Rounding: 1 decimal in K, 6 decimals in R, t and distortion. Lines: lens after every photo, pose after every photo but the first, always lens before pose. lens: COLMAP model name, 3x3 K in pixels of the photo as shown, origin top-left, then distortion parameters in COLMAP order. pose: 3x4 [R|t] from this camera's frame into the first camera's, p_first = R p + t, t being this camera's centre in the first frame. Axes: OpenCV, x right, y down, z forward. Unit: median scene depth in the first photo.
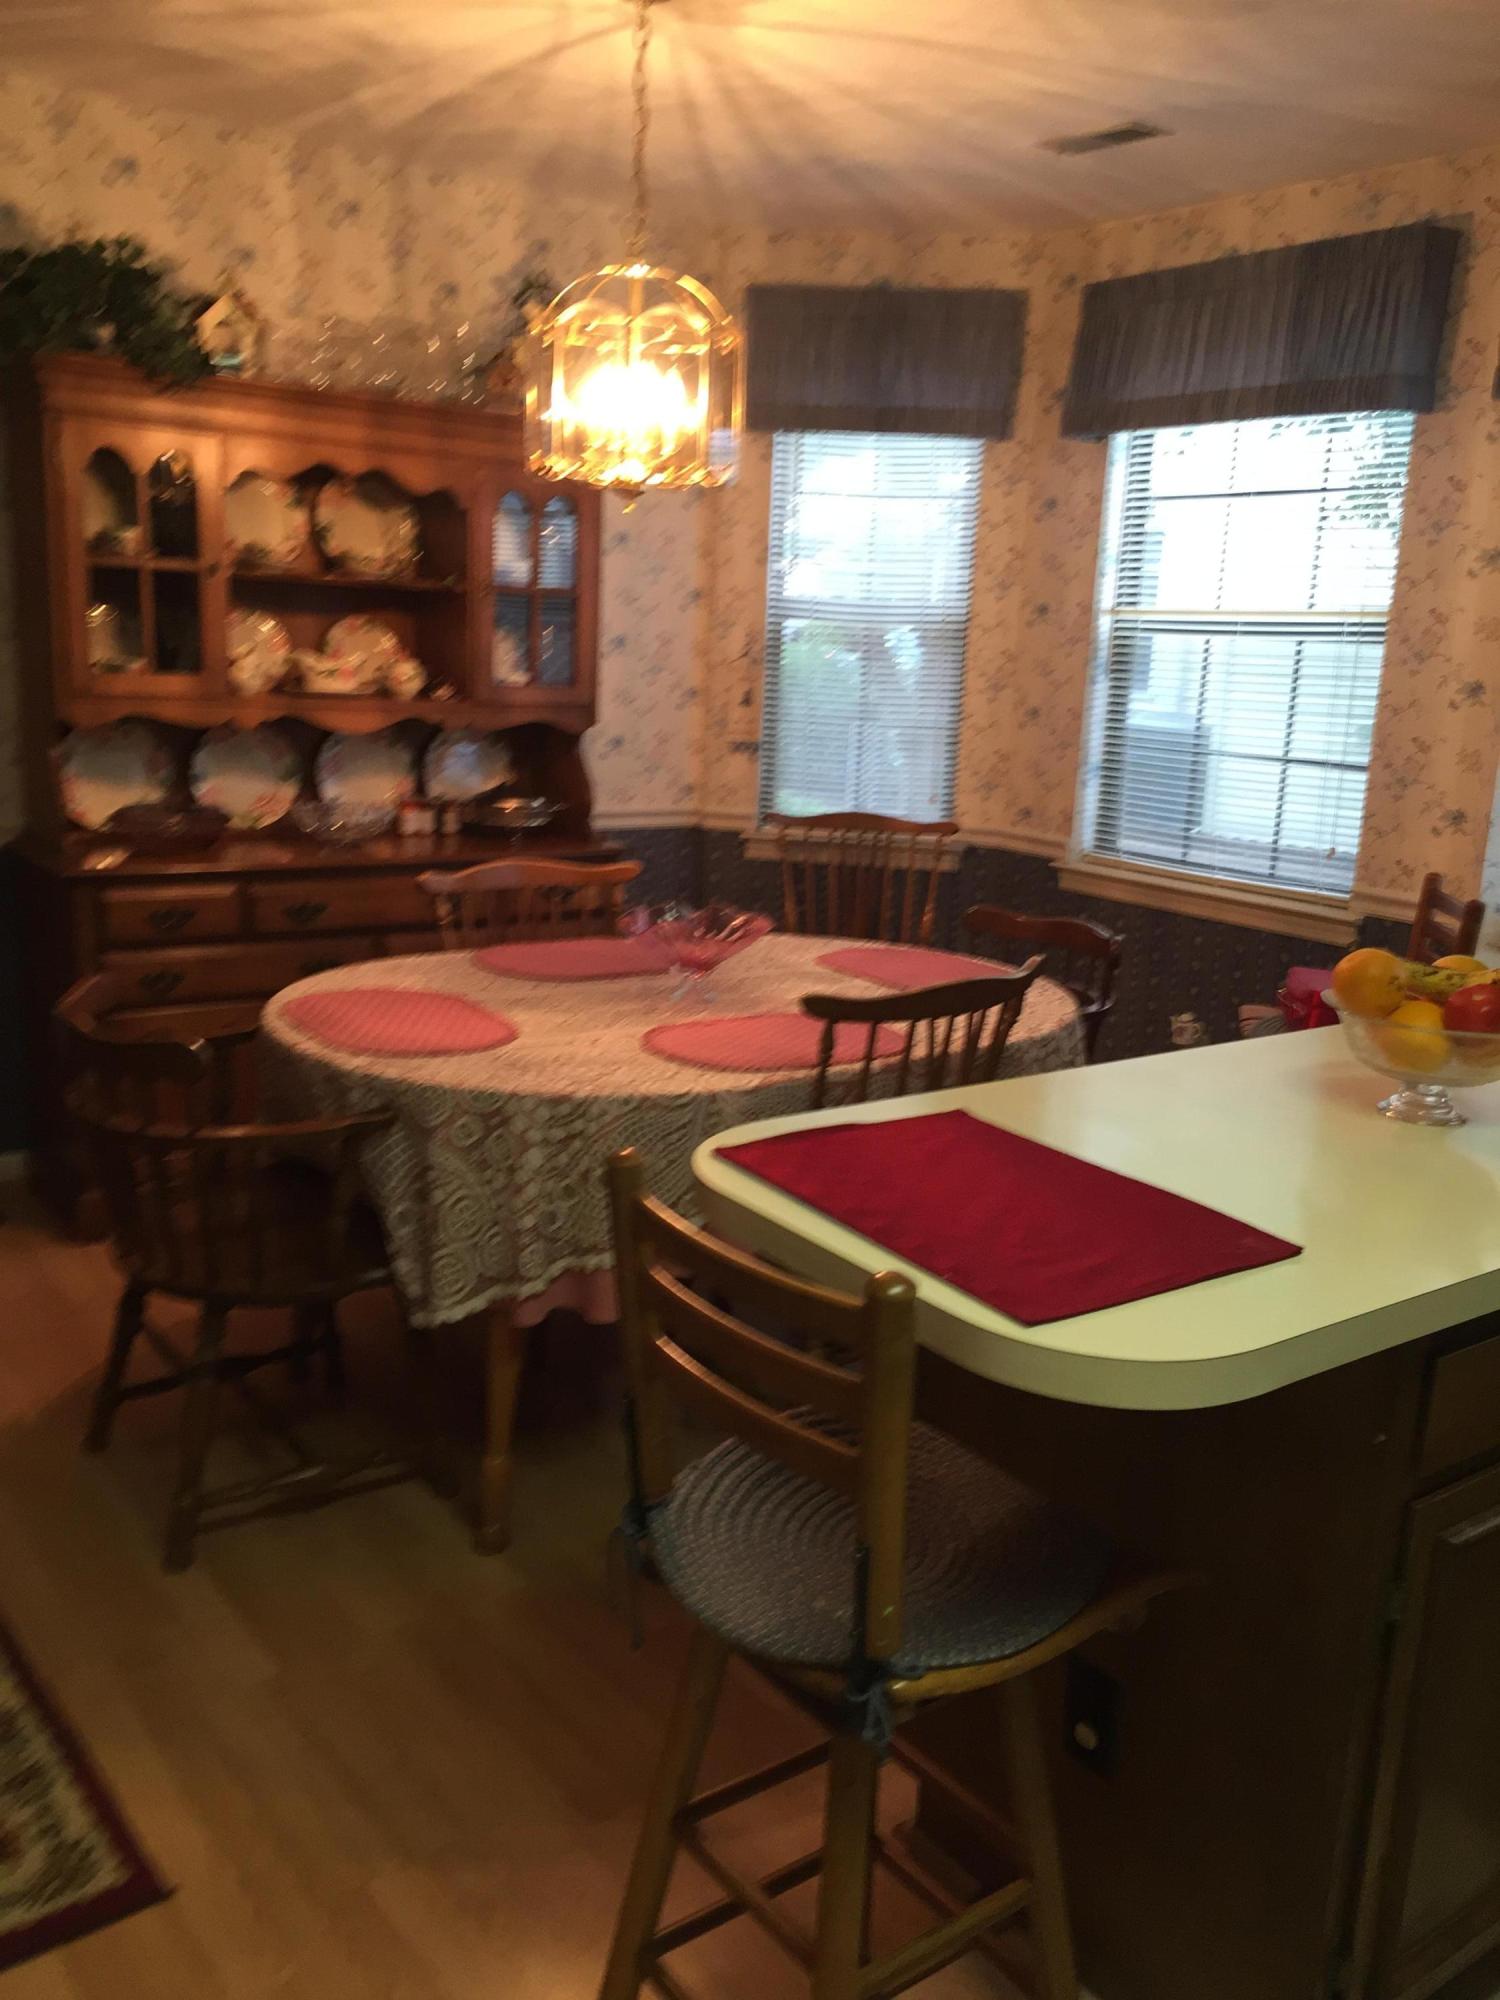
lens RADIAL K [[1706.4, 0, 733.6], [0, 1706.4, 1011.7], [0, 0, 1]] dist [0.052773, -0.061812]
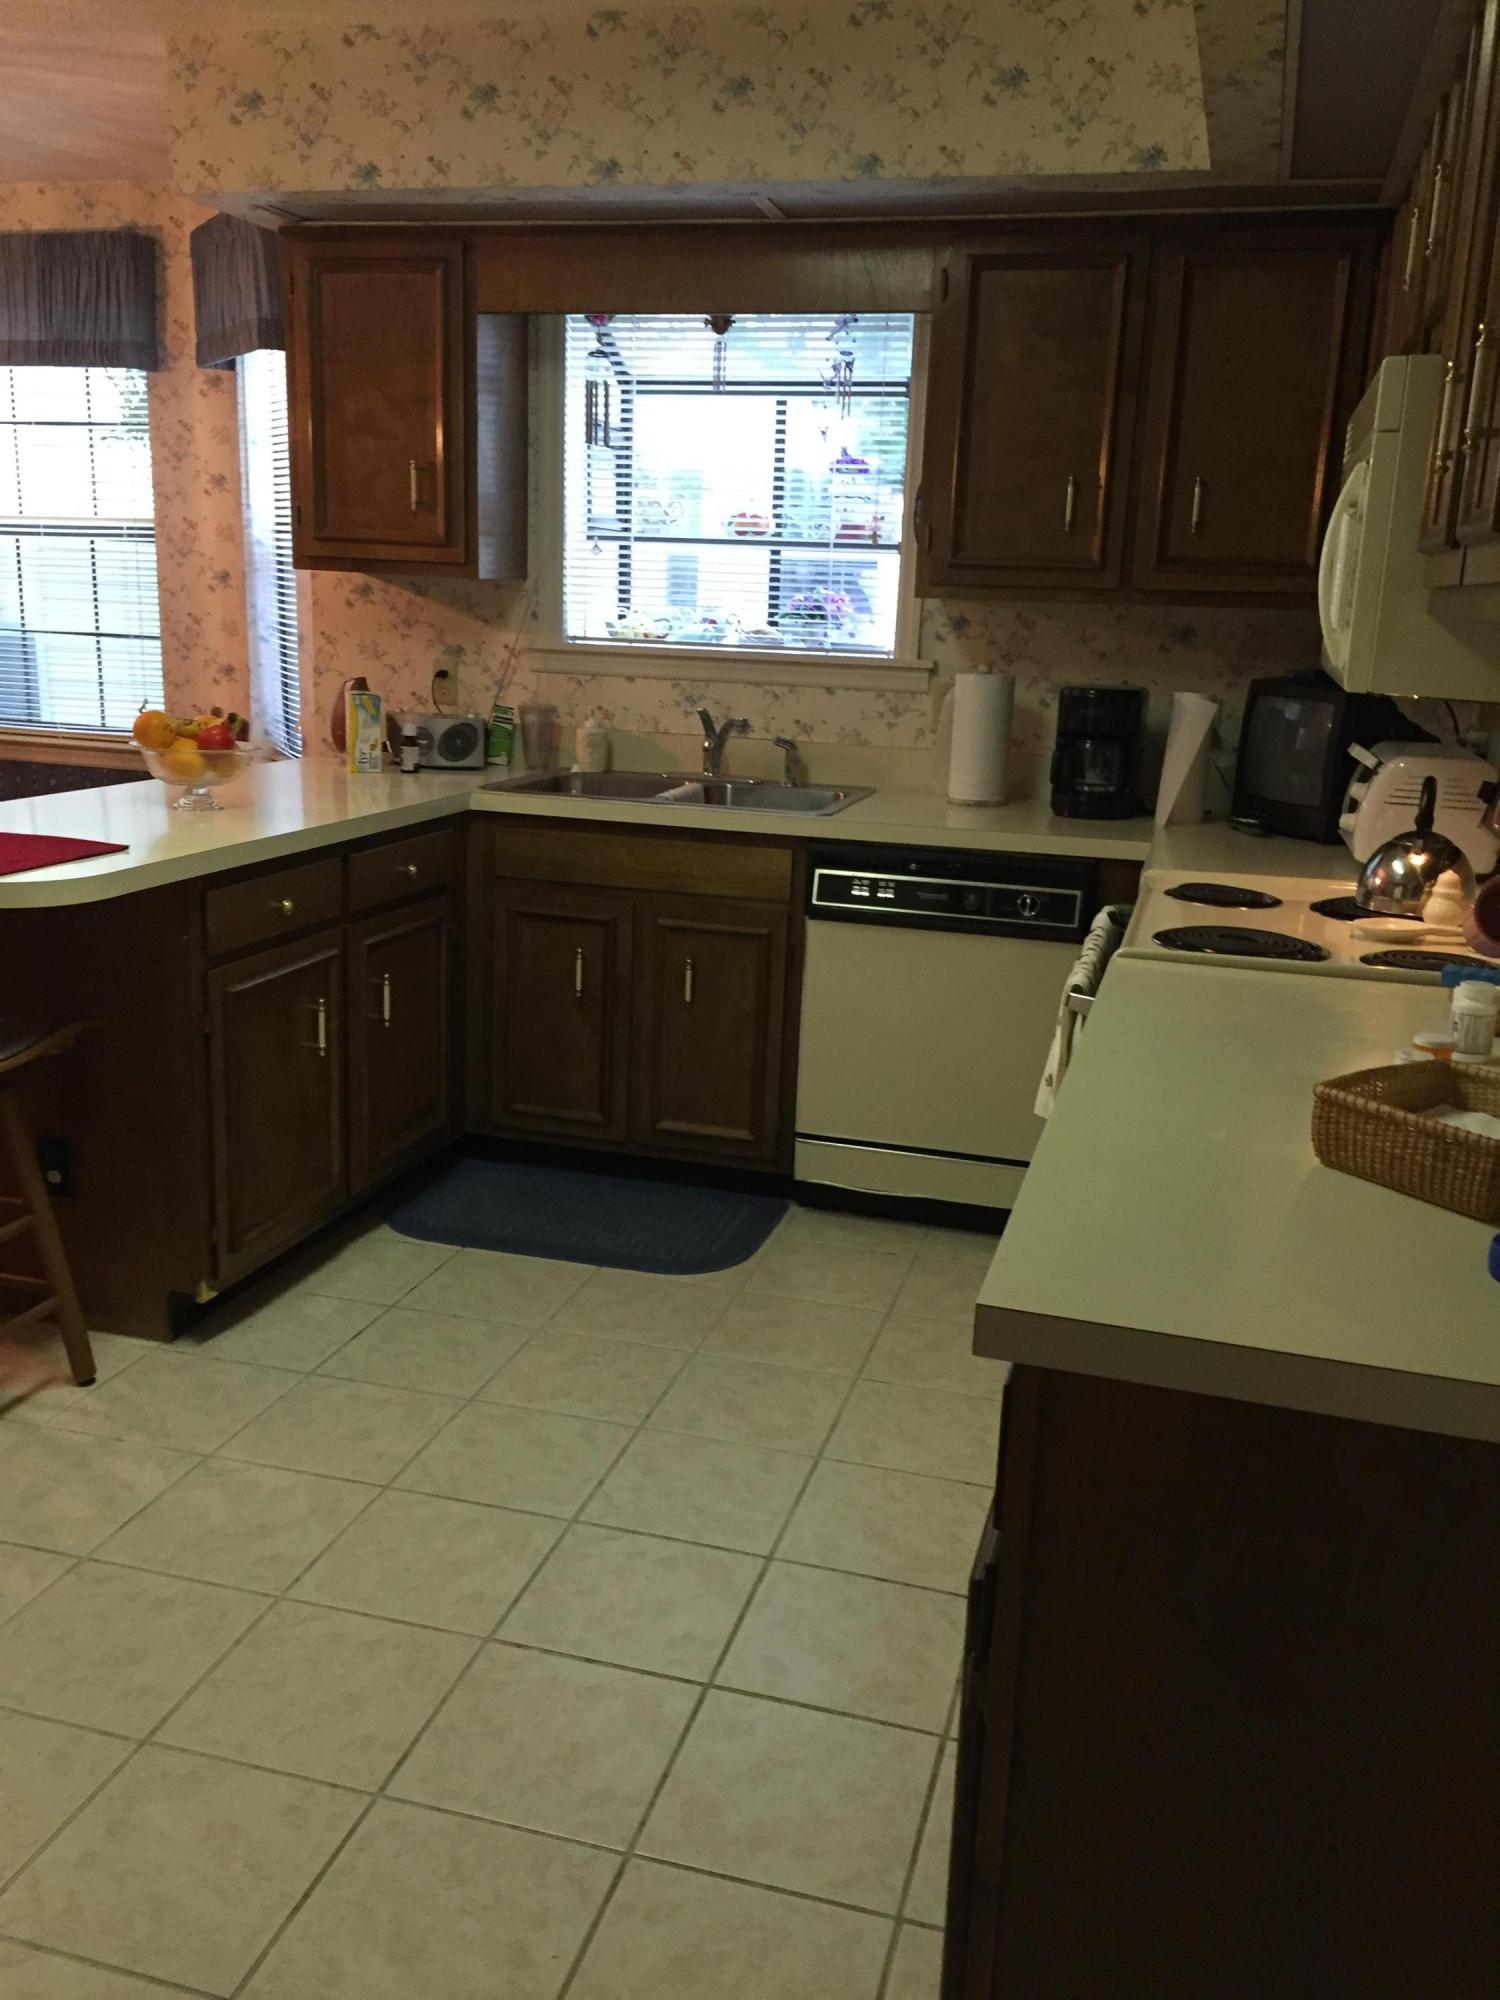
lens RADIAL K [[1706.4, 0, 757.0], [0, 1706.4, 1021.0], [0, 0, 1]] dist [0.052773, -0.061812]
pose [[0.791567, -0.161737, 0.589290, -0.107181], [0.134022, 0.986808, 0.090814, 0.100047], [-0.596204, 0.007092, 0.802801, -0.374614]]
